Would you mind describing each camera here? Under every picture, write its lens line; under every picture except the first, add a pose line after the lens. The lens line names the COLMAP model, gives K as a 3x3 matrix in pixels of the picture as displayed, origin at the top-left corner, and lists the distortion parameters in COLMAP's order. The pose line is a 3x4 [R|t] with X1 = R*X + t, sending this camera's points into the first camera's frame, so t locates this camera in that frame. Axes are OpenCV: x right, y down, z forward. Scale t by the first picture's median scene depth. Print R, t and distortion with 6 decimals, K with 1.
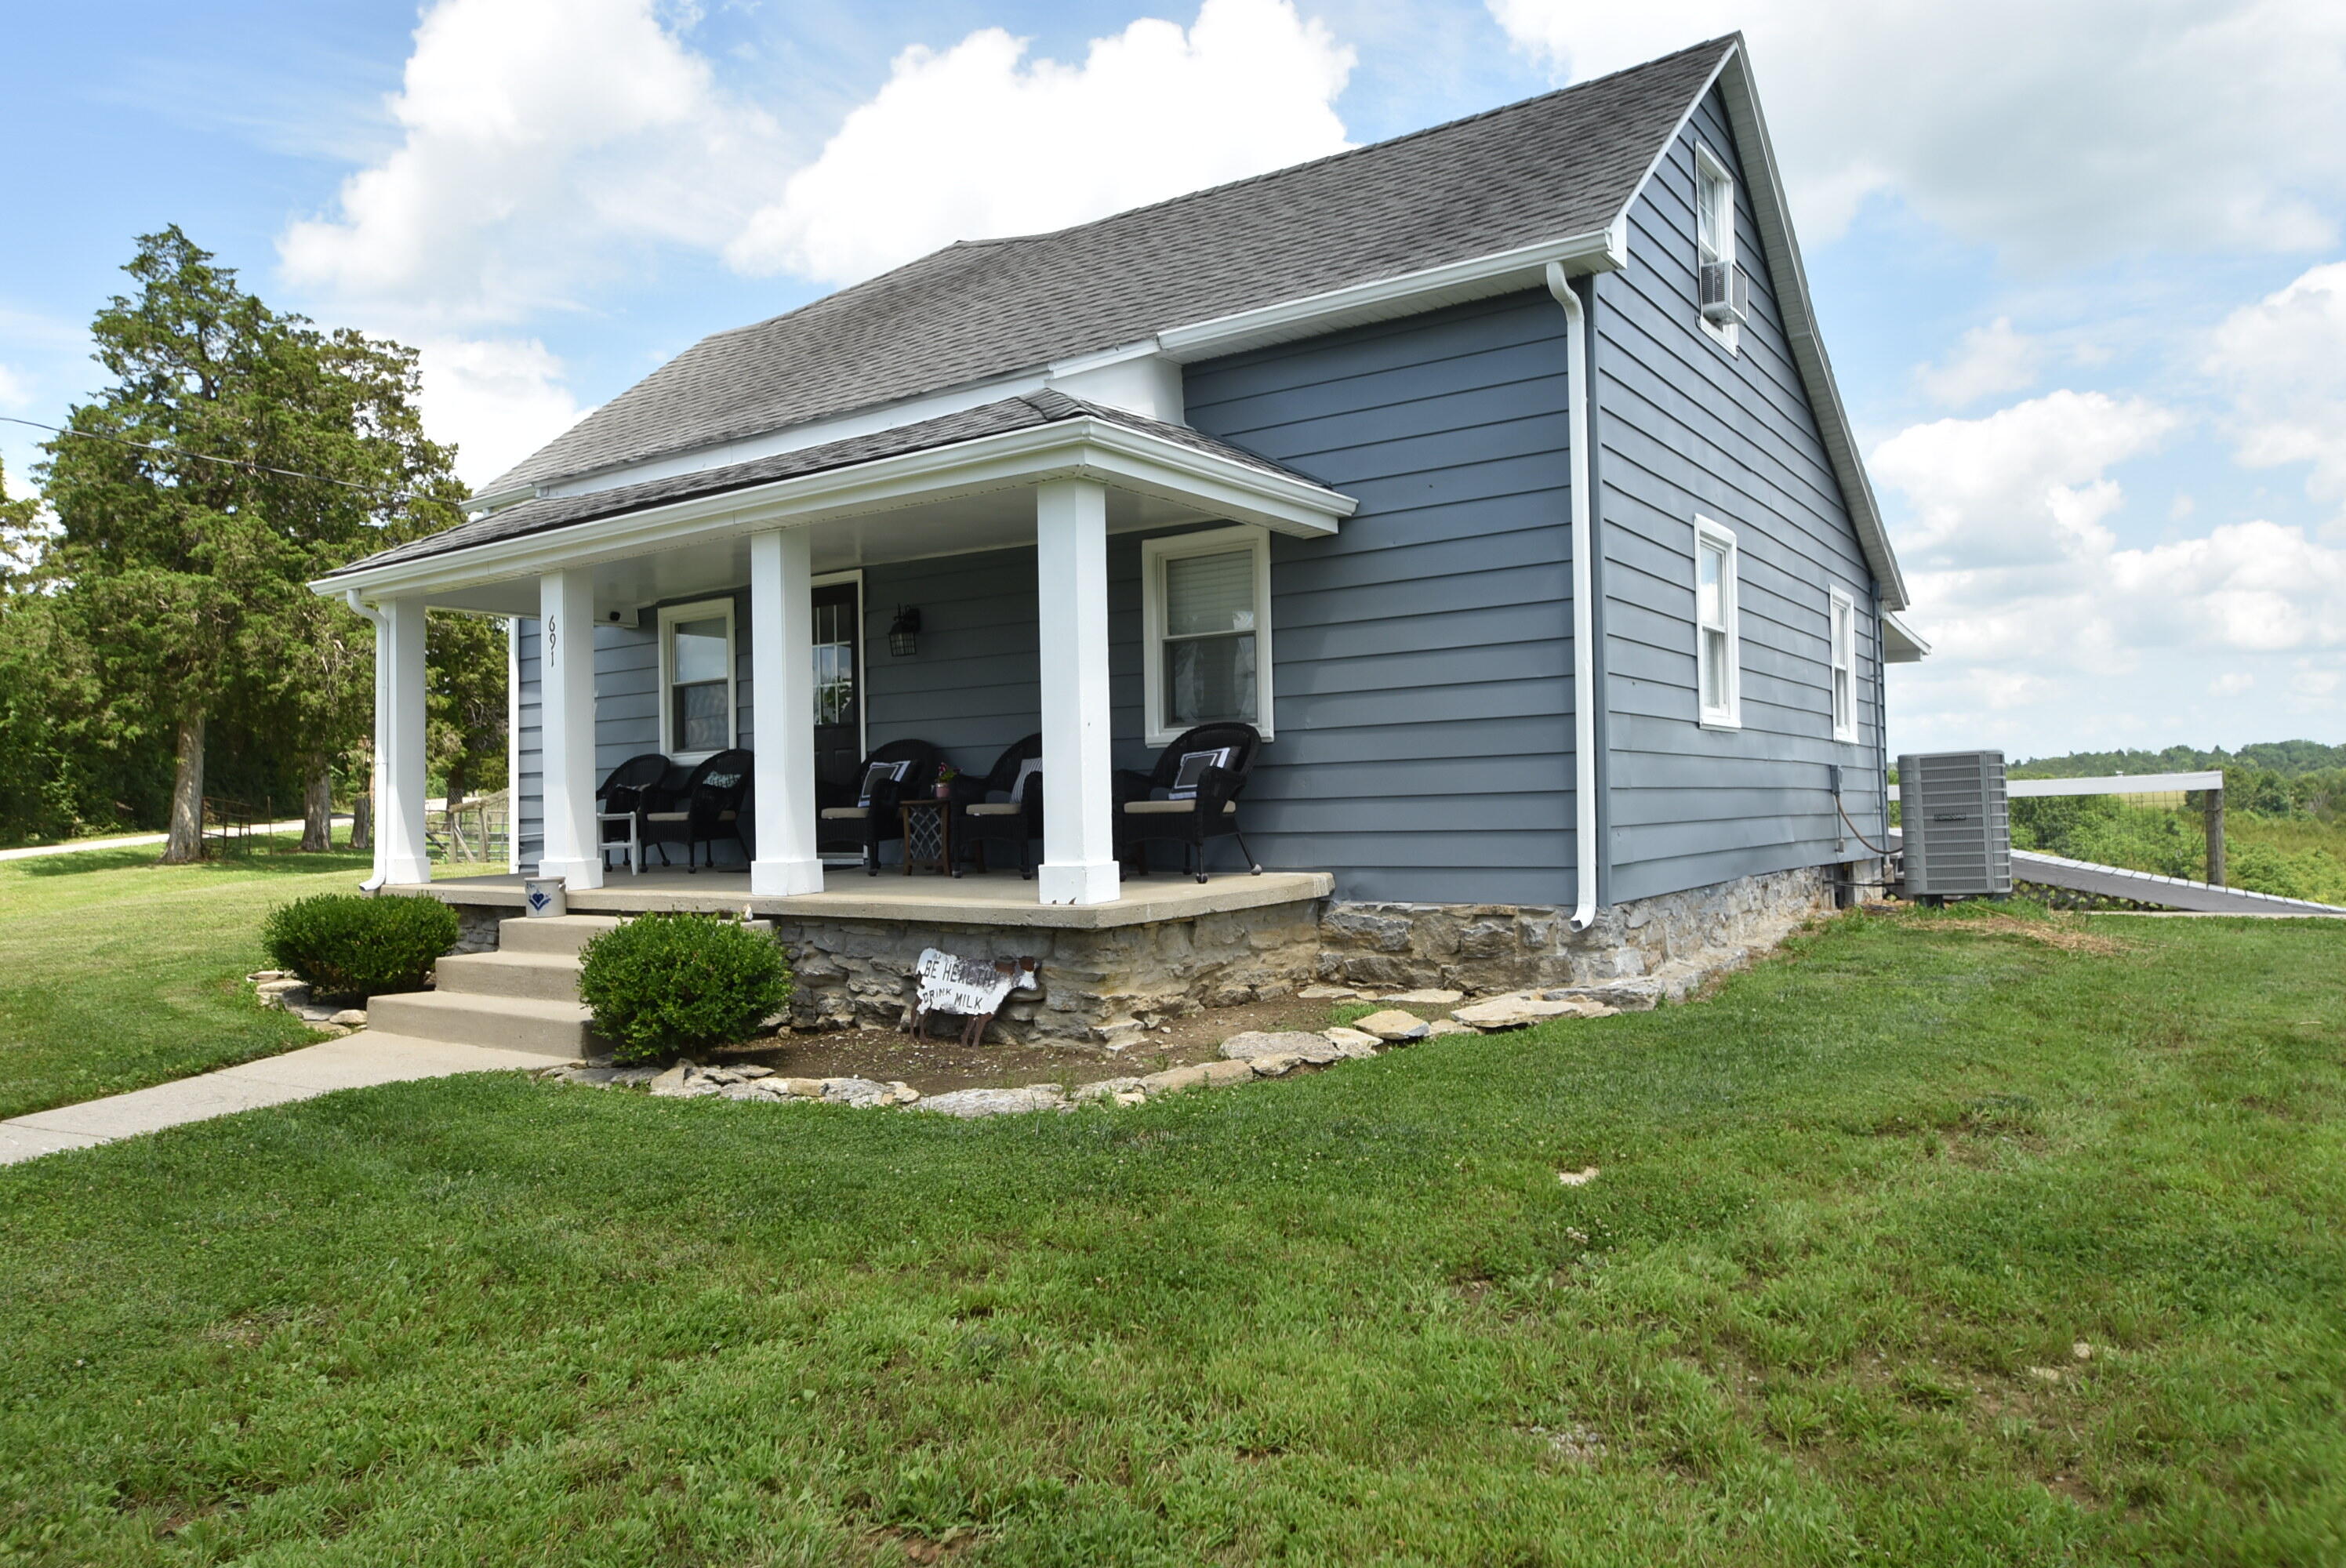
lens RADIAL K [[1566.7, 0, 1155.3], [0, 1566.7, 789.8], [0, 0, 1]] dist [-0.011060, -0.000526]
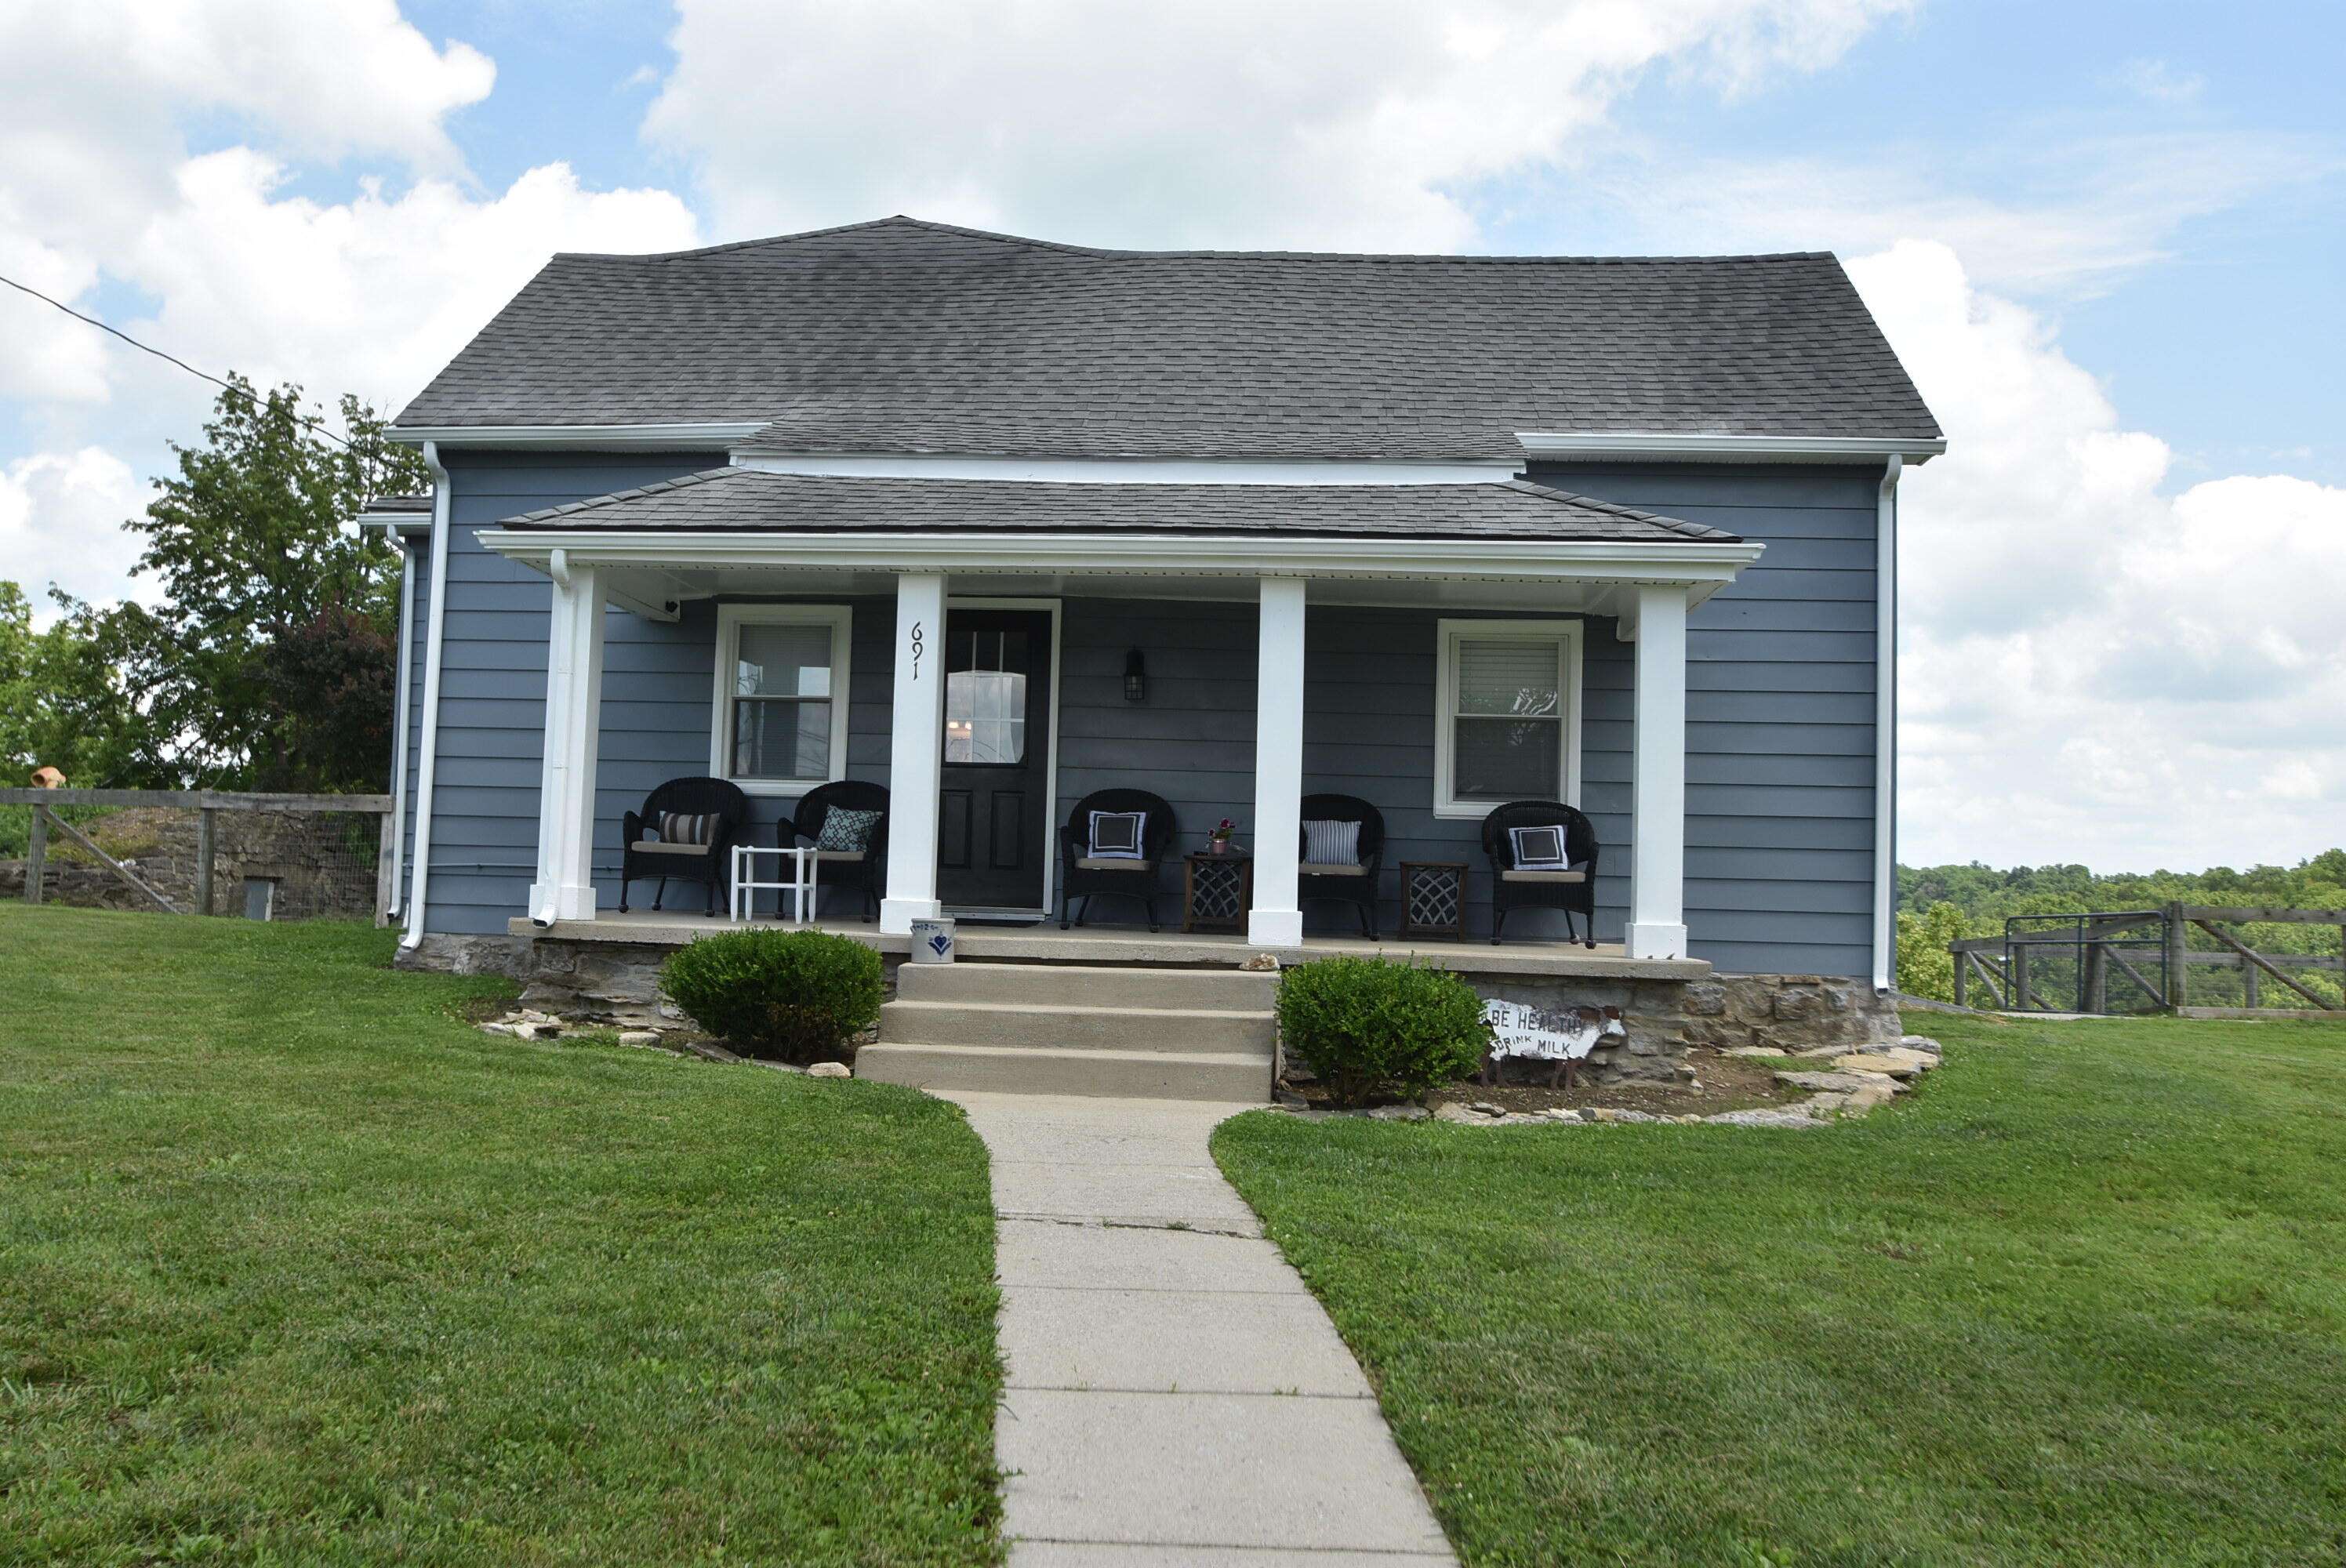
lens RADIAL K [[1991.3, 0, 1187.9], [0, 1991.3, 778.1], [0, 0, 1]] dist [-0.049385, -0.000353]
pose [[0.864723, 0.077673, 0.496207, -0.938376], [-0.054265, 0.996634, -0.061442, 0.042852], [-0.499309, 0.026204, 0.866028, -0.065262]]
